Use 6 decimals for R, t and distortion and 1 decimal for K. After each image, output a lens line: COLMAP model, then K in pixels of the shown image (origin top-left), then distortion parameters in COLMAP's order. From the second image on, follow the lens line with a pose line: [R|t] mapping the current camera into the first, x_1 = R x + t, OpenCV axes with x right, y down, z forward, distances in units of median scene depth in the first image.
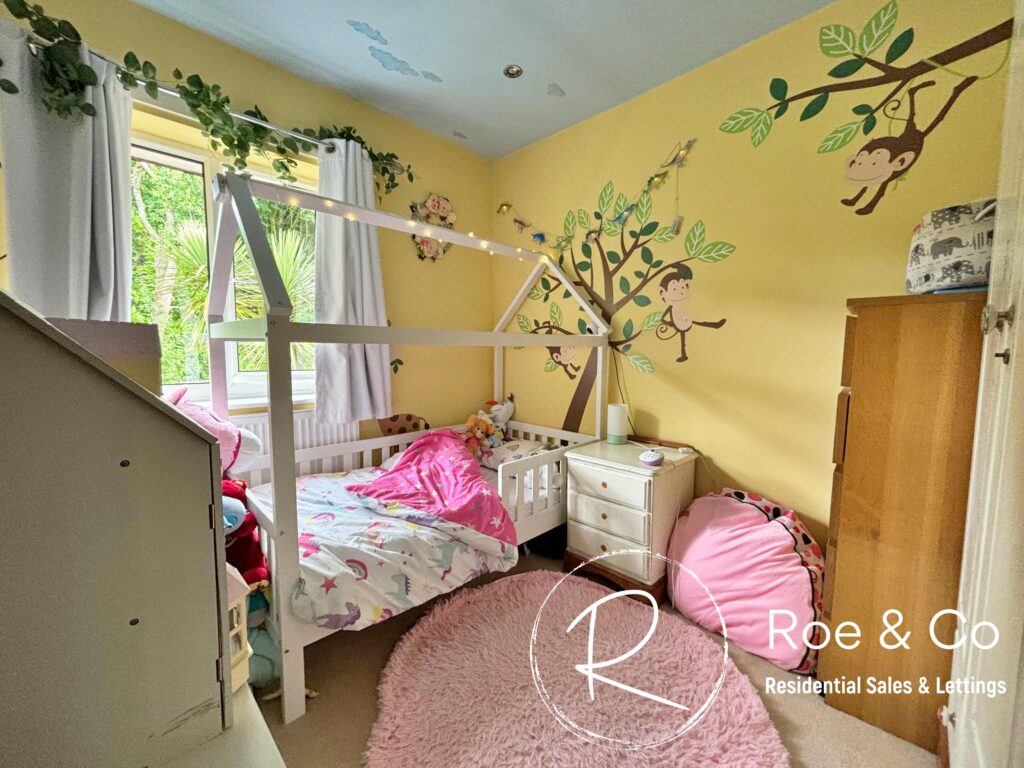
lens RADIAL K [[409.2, 0, 511.7], [0, 409.2, 388.1], [0, 0, 1]] dist [0.001215, 0.000183]
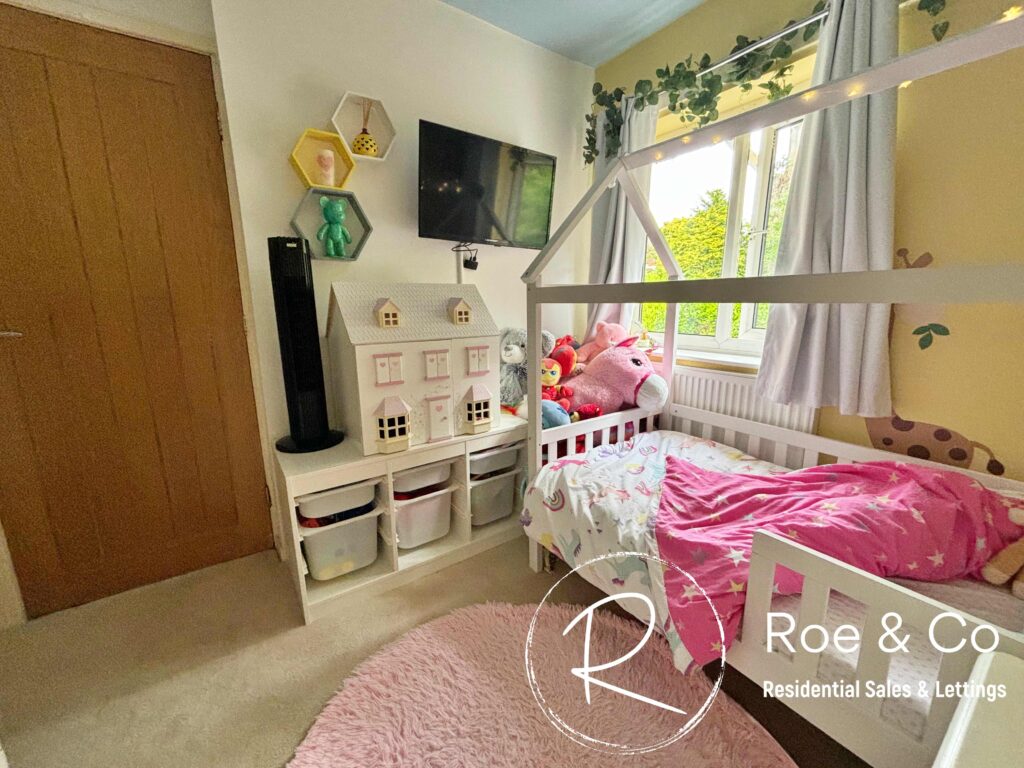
lens RADIAL K [[409.2, 0, 511.7], [0, 409.2, 388.1], [0, 0, 1]] dist [0.001215, 0.000183]
pose [[-0.182437, 0.204016, -0.961818, 0.436673], [-0.085674, 0.971216, 0.222260, -0.071941], [0.979478, 0.122951, -0.159707, 0.633836]]
